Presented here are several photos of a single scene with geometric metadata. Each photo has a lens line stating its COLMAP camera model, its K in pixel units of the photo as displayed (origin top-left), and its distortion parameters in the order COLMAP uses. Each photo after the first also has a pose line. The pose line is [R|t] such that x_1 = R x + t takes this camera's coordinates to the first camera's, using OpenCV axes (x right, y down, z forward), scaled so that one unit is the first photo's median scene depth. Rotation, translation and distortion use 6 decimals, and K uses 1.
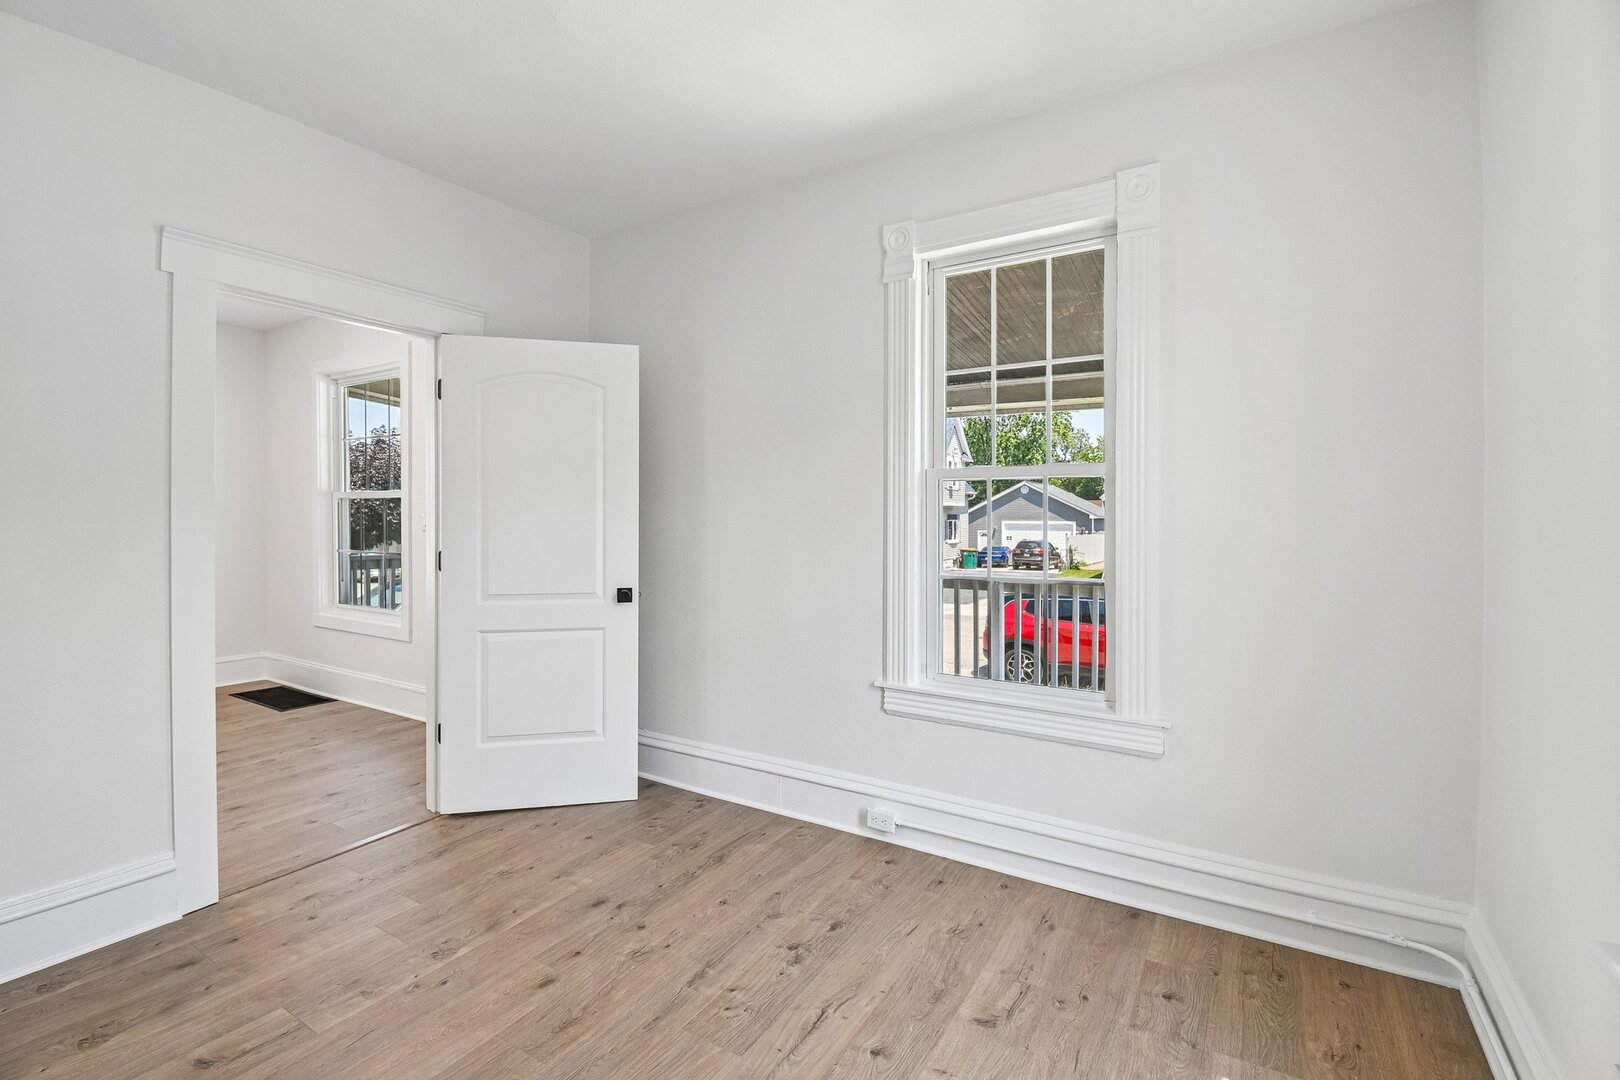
lens RADIAL K [[731.3, 0, 799.1], [0, 731.3, 523.7], [0, 0, 1]] dist [0.016962, -0.011175]
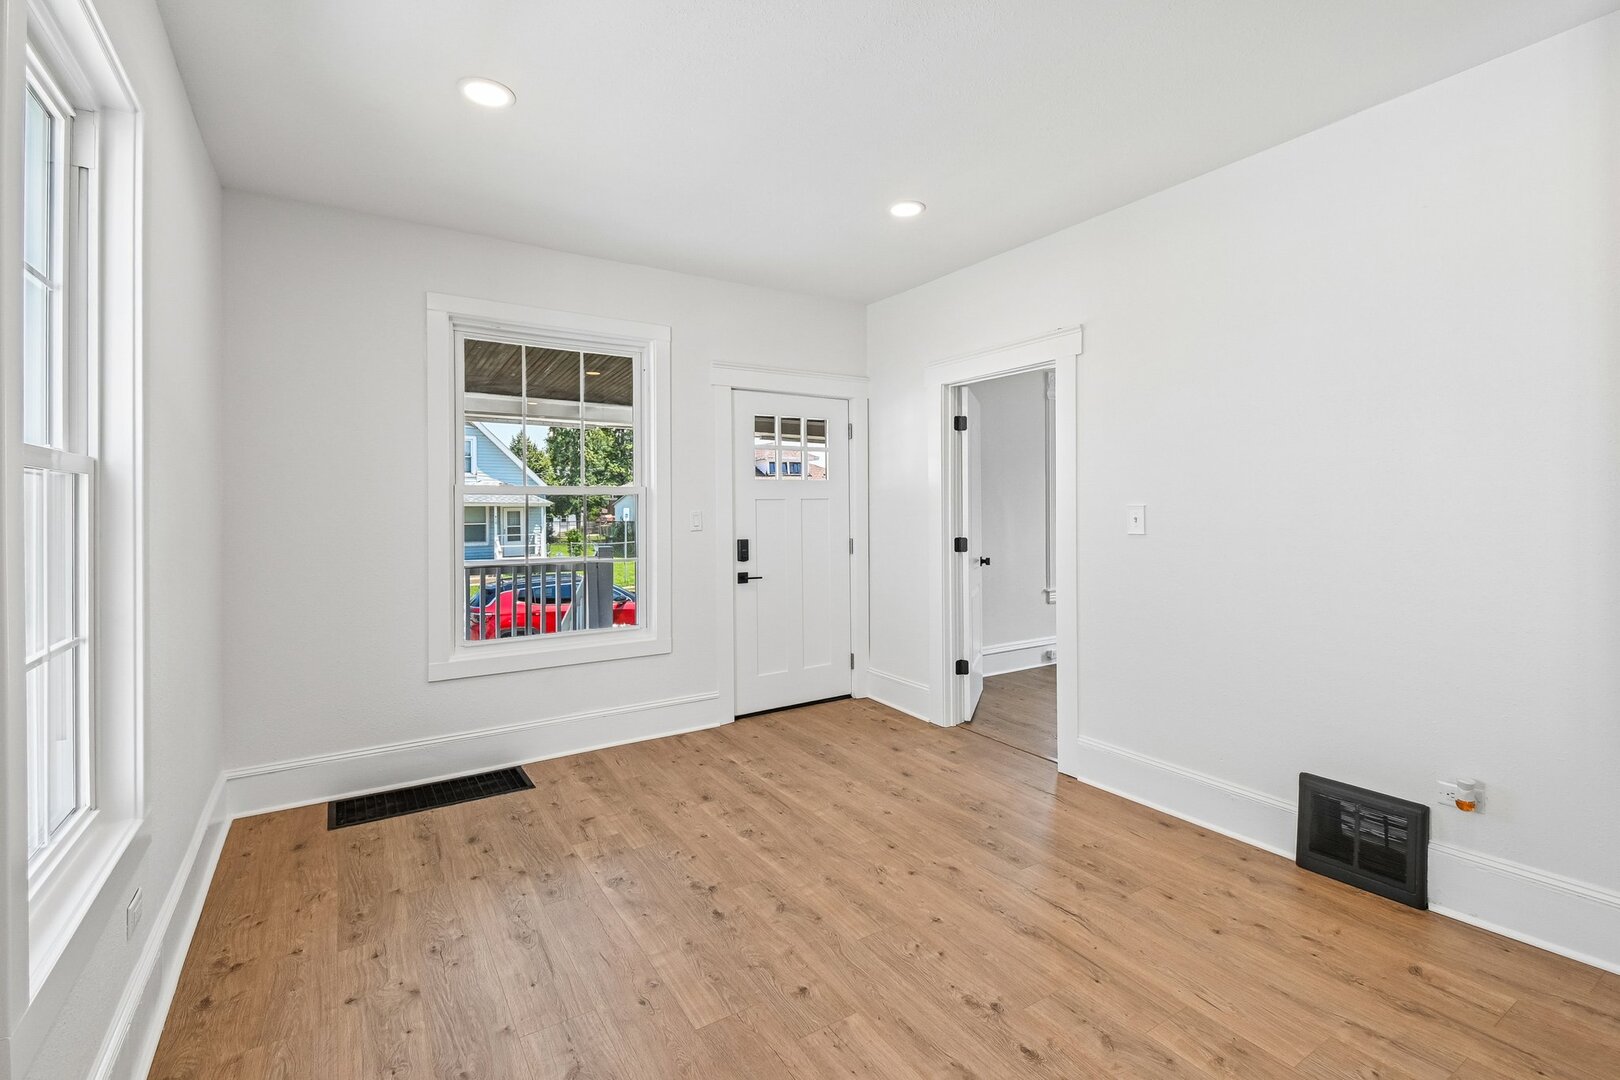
lens RADIAL K [[731.3, 0, 829.7], [0, 731.3, 498.5], [0, 0, 1]] dist [0.016962, -0.011175]
pose [[0.413554, 0.001932, 0.910478, -2.147275], [0.013229, 0.999879, -0.008130, -0.034684], [-0.910384, 0.015407, 0.413478, 0.737548]]
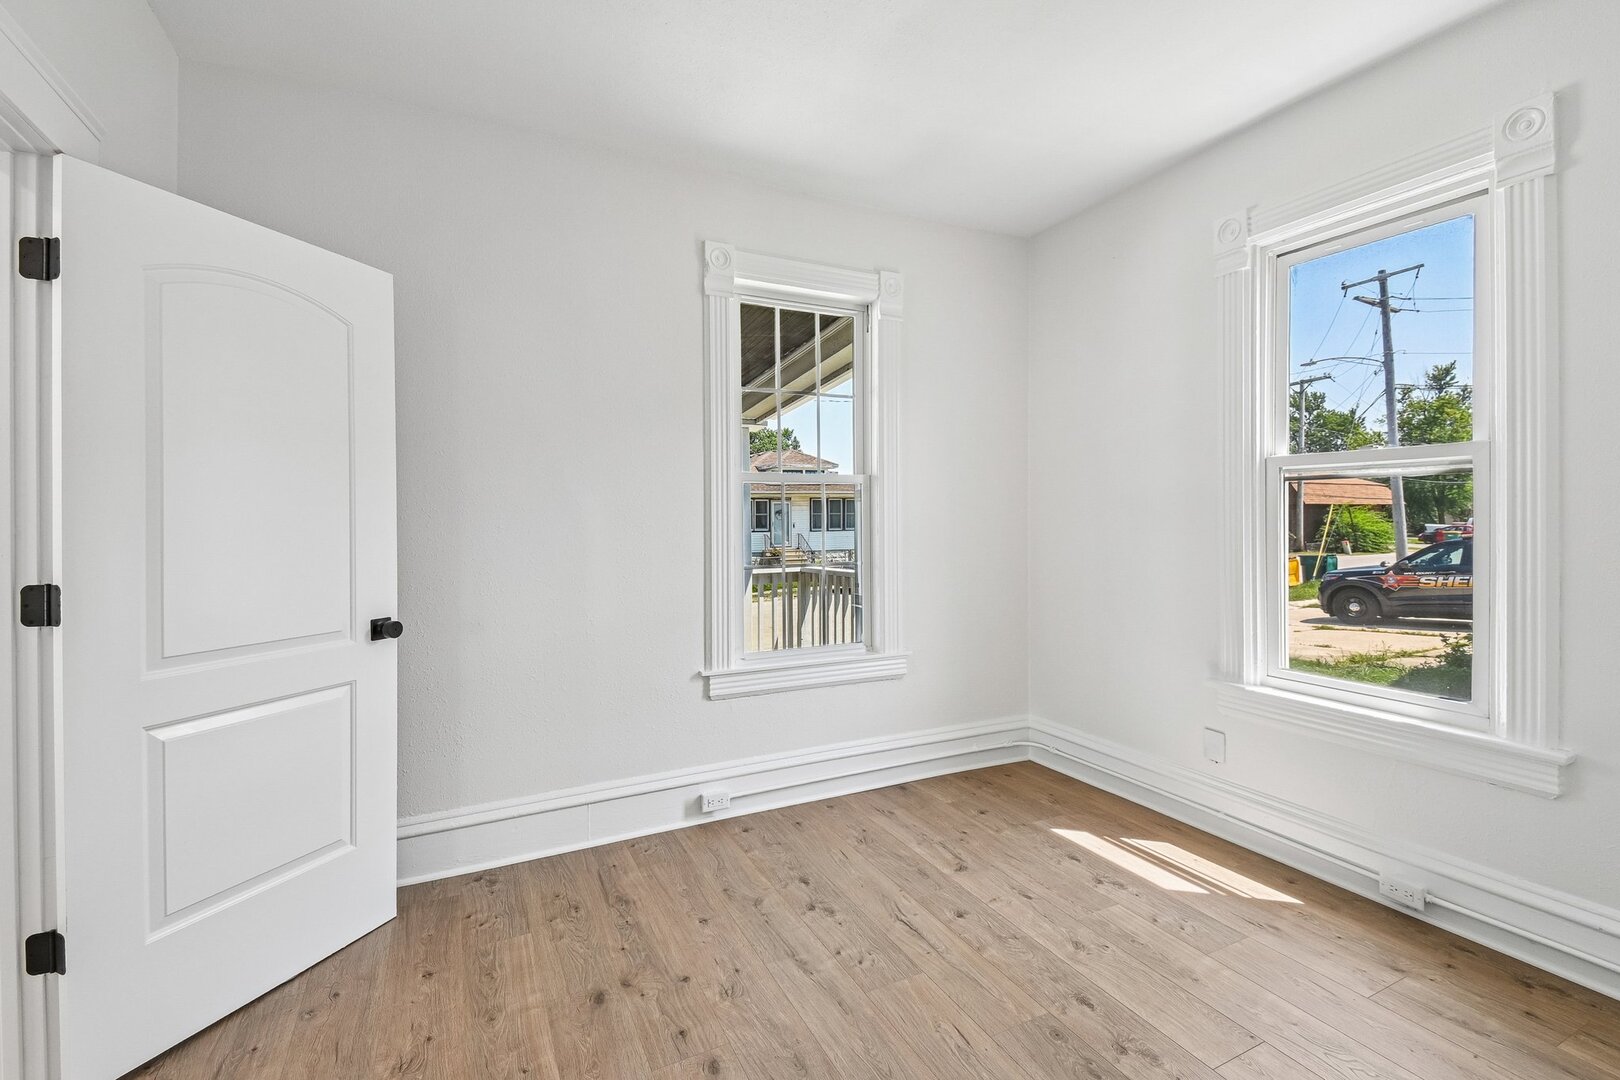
lens RADIAL K [[731.3, 0, 802.8], [0, 731.3, 520.8], [0, 0, 1]] dist [0.016962, -0.011175]
pose [[0.519056, -0.007885, 0.854704, -0.750718], [0.016264, 0.999868, -0.000653, 0.002383], [-0.854586, 0.014240, 0.519115, 0.349661]]
